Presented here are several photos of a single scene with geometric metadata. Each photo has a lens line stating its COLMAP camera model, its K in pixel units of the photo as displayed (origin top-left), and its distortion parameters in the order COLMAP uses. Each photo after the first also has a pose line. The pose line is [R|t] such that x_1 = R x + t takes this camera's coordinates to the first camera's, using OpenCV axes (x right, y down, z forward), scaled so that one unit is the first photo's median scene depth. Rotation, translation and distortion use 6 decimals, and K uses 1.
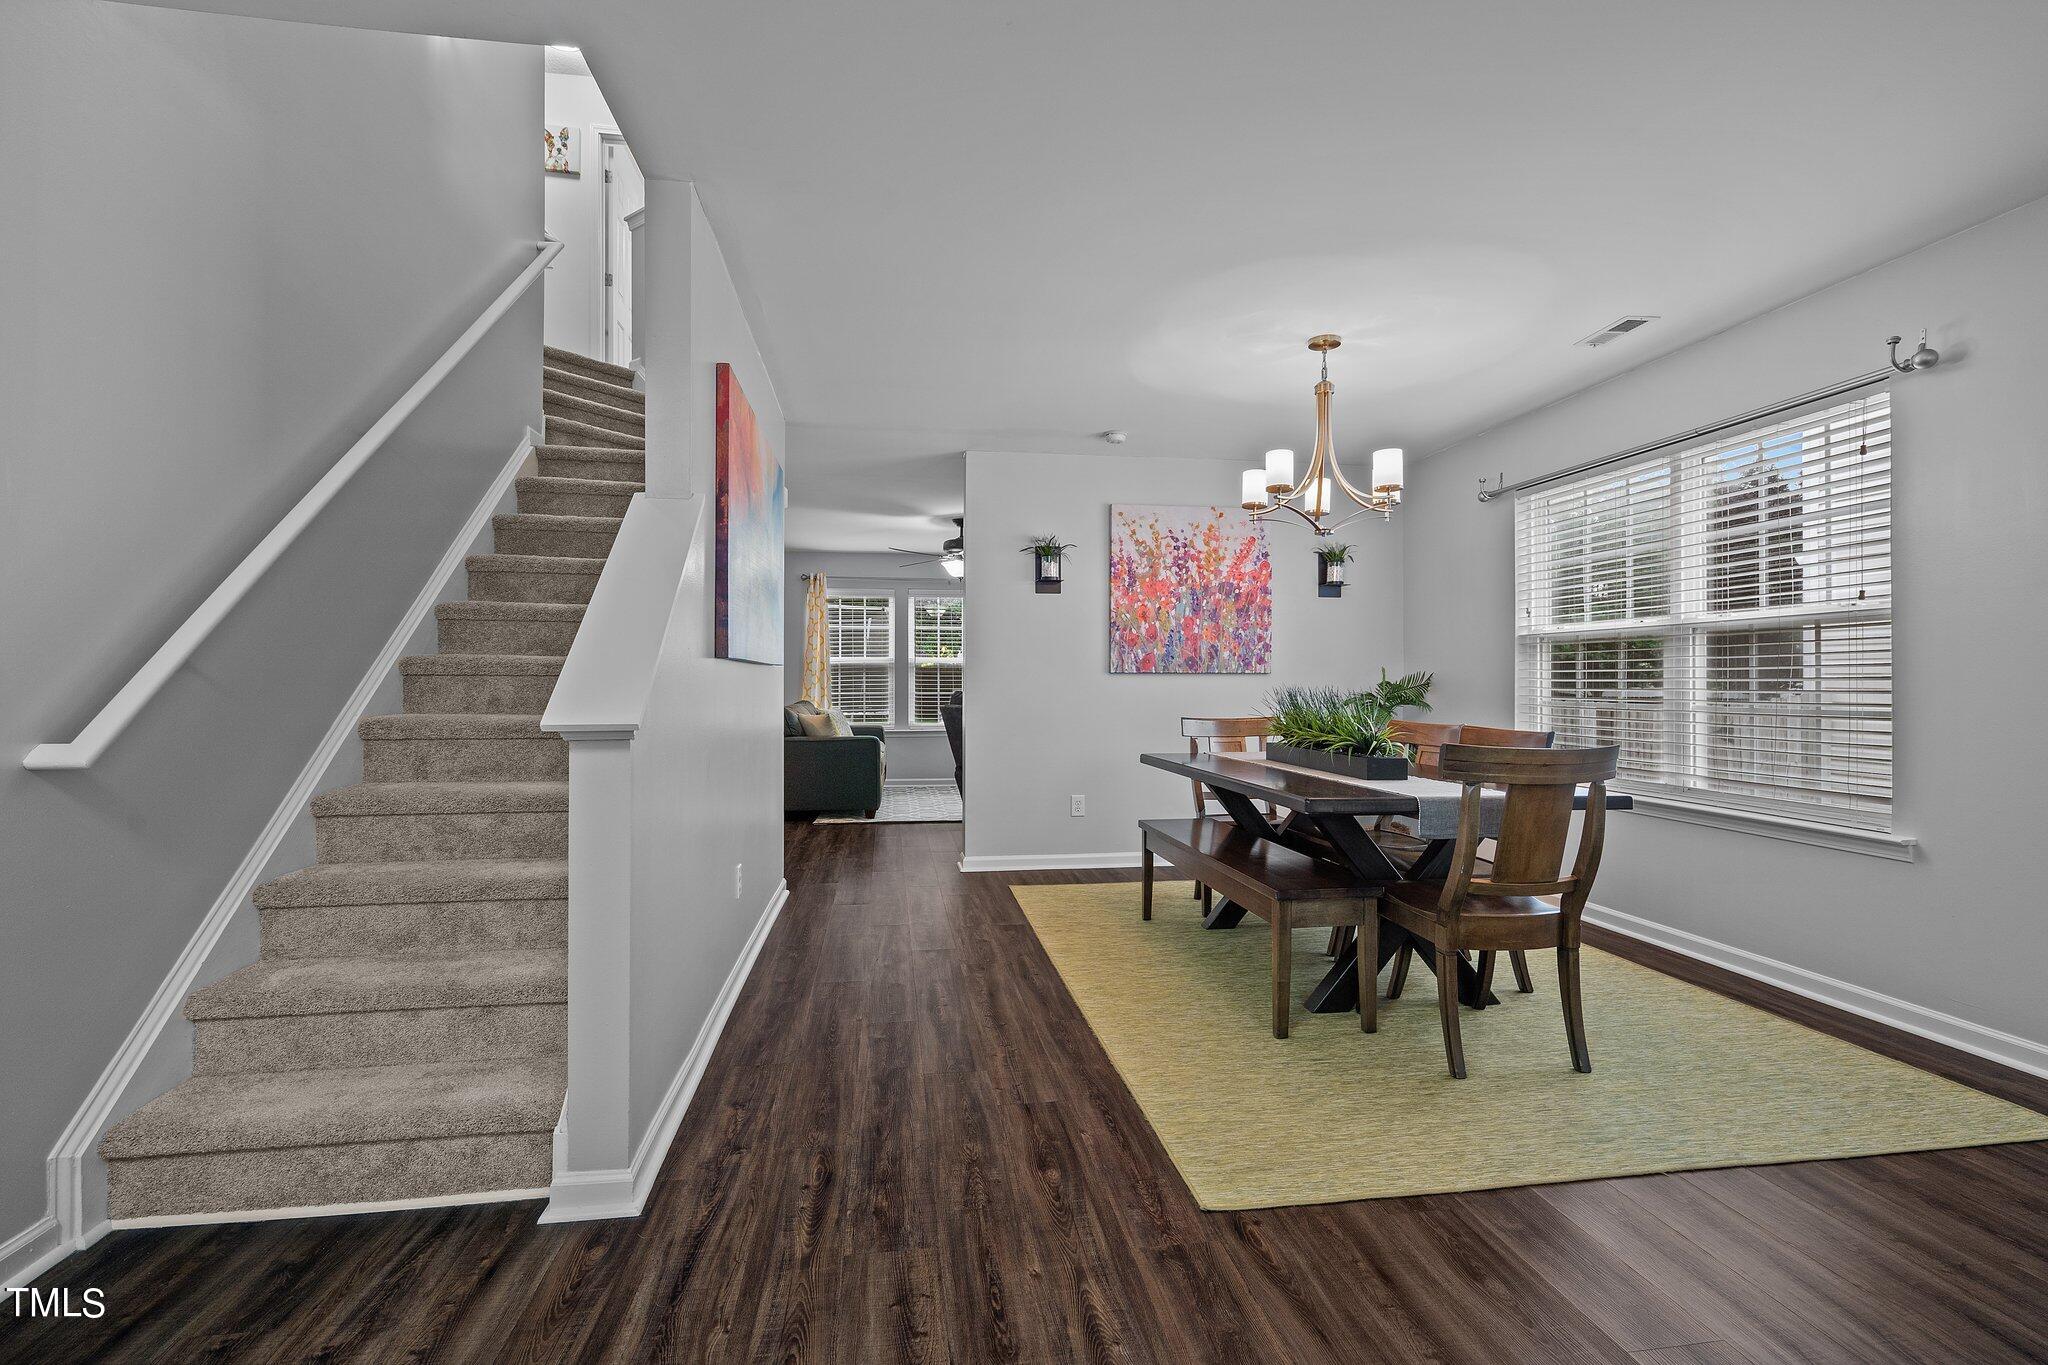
lens RADIAL K [[931.1, 0, 1028.4], [0, 931.1, 671.3], [0, 0, 1]] dist [-0.012575, 0.007426]
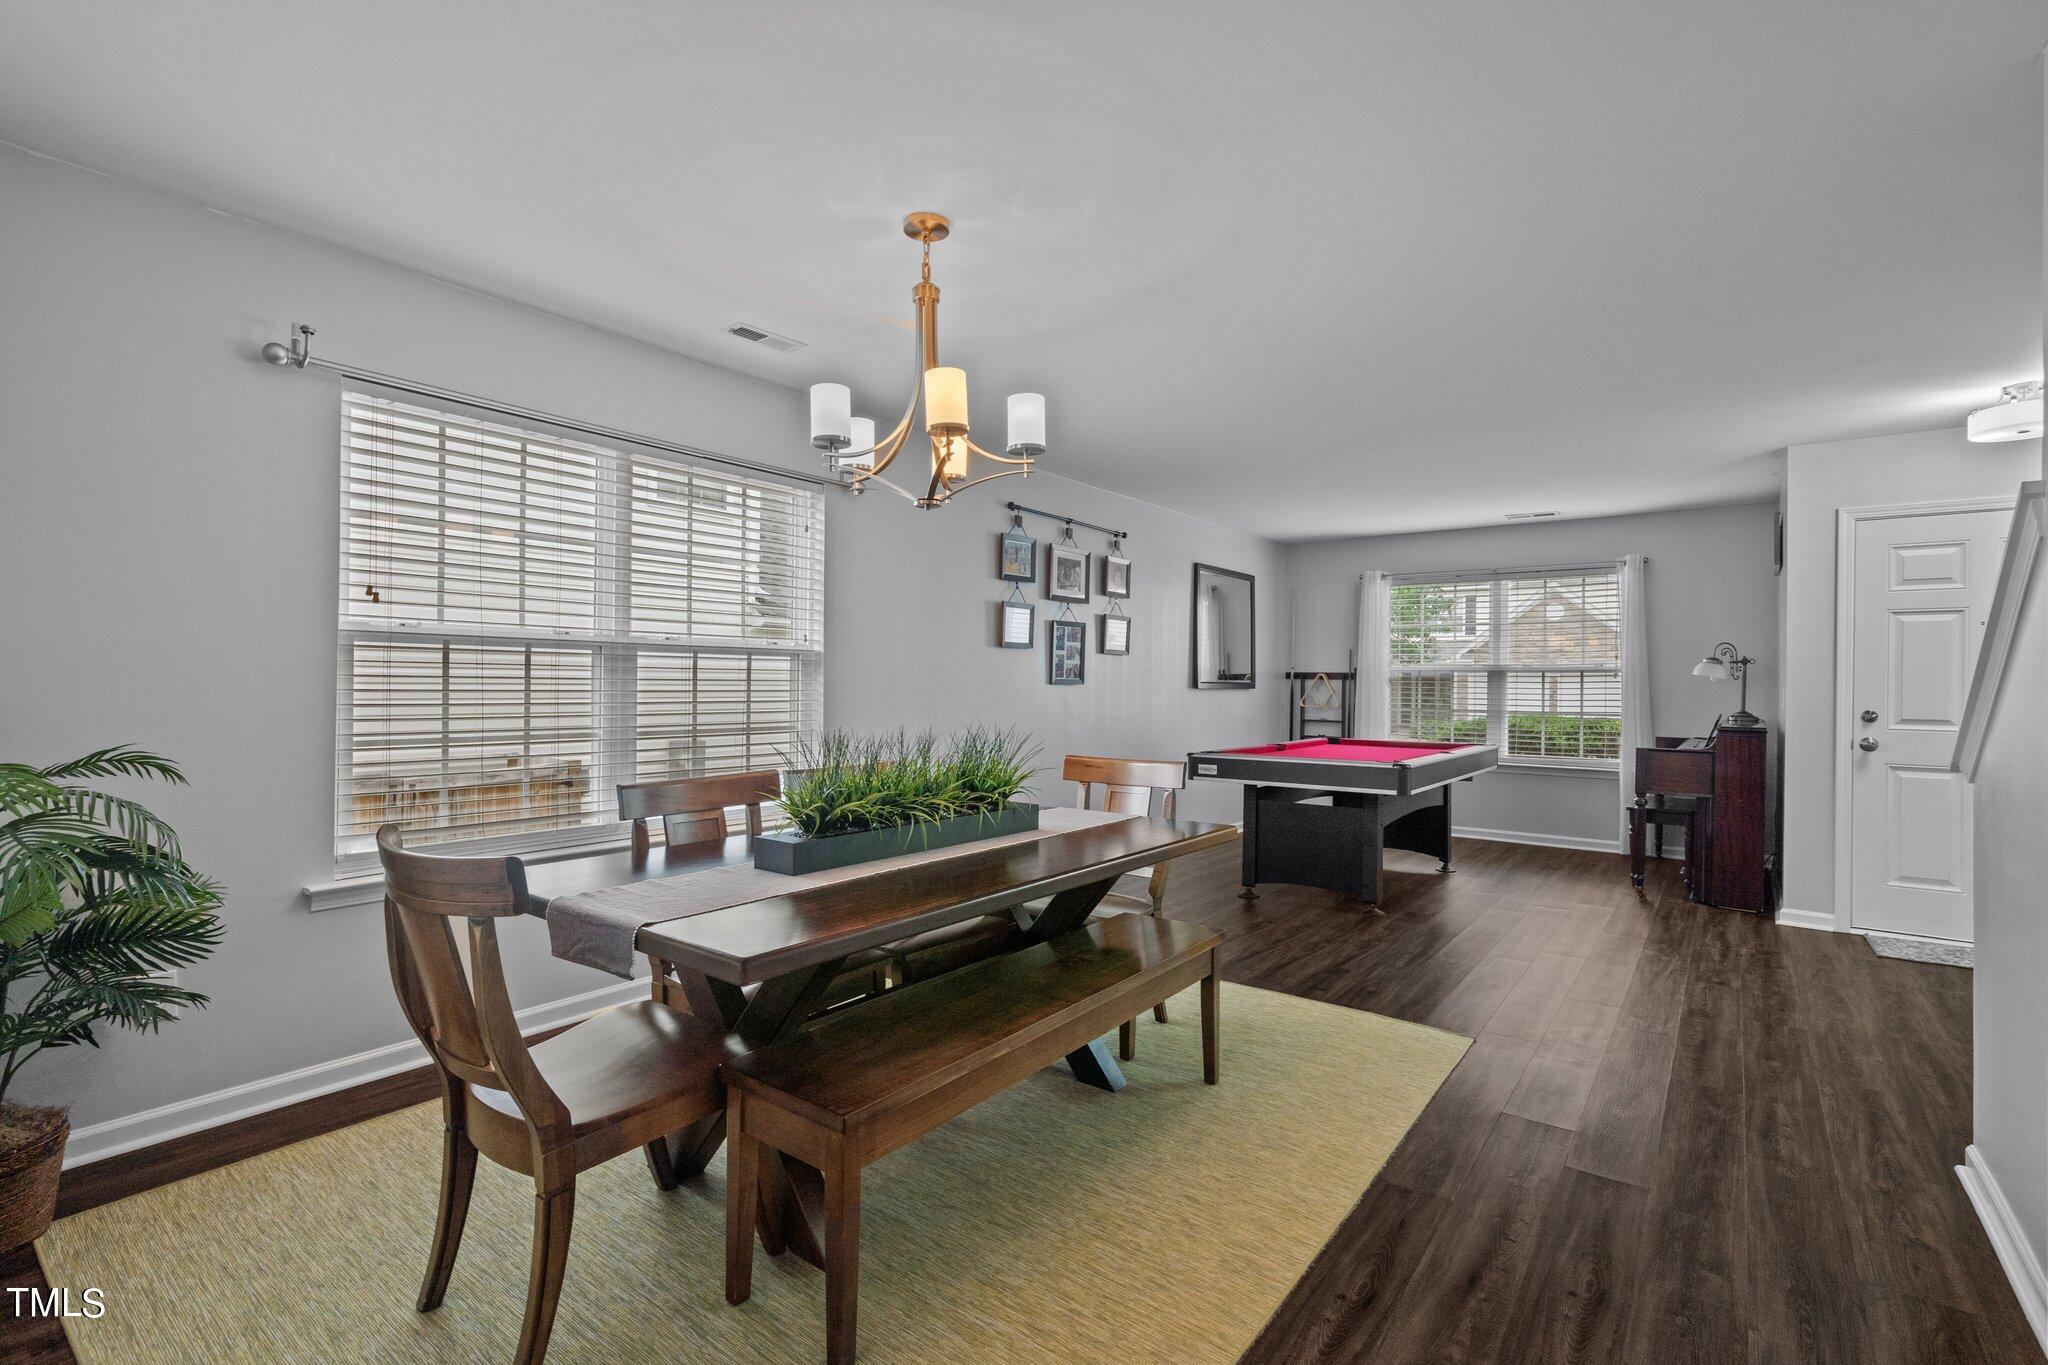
lens RADIAL K [[926.2, 0, 1028.8], [0, 926.2, 682.6], [0, 0, 1]] dist [-0.008254, 0.005051]
pose [[-0.698383, -0.005439, 0.715704, -0.140469], [-0.018474, 0.999775, -0.010429, -0.007360], [-0.715486, -0.020506, -0.698326, 0.880719]]
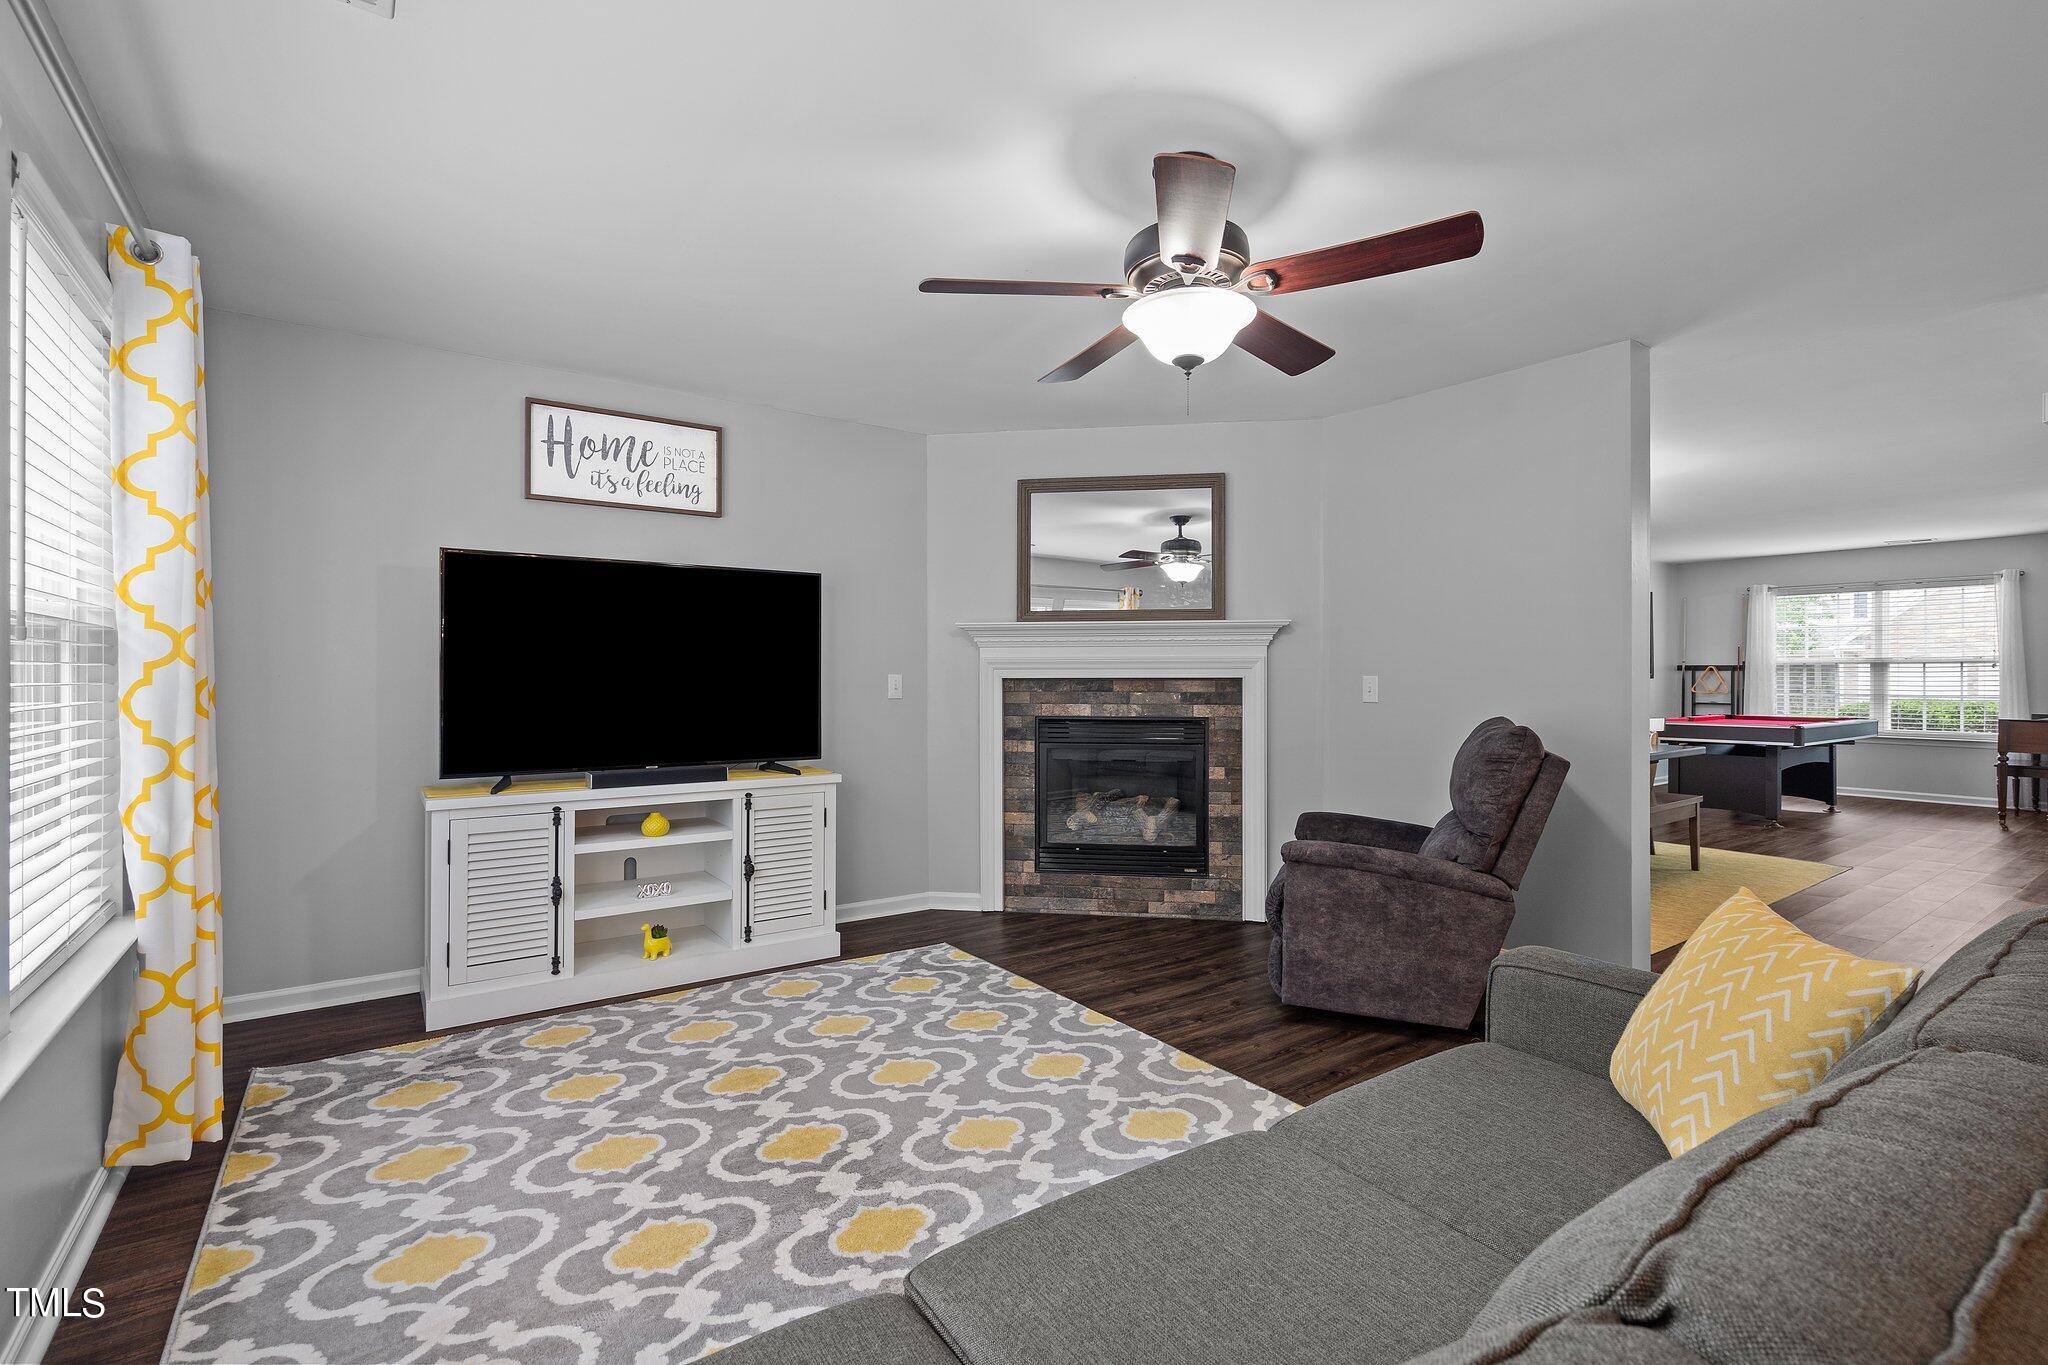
lens RADIAL K [[931.1, 0, 1028.4], [0, 931.1, 671.3], [0, 0, 1]] dist [-0.012575, 0.007426]
pose [[-0.467873, 0.003806, 0.883788, -0.404932], [-0.011628, 0.999878, -0.010462, 0.000079], [-0.883719, -0.015172, -0.467771, 1.573092]]
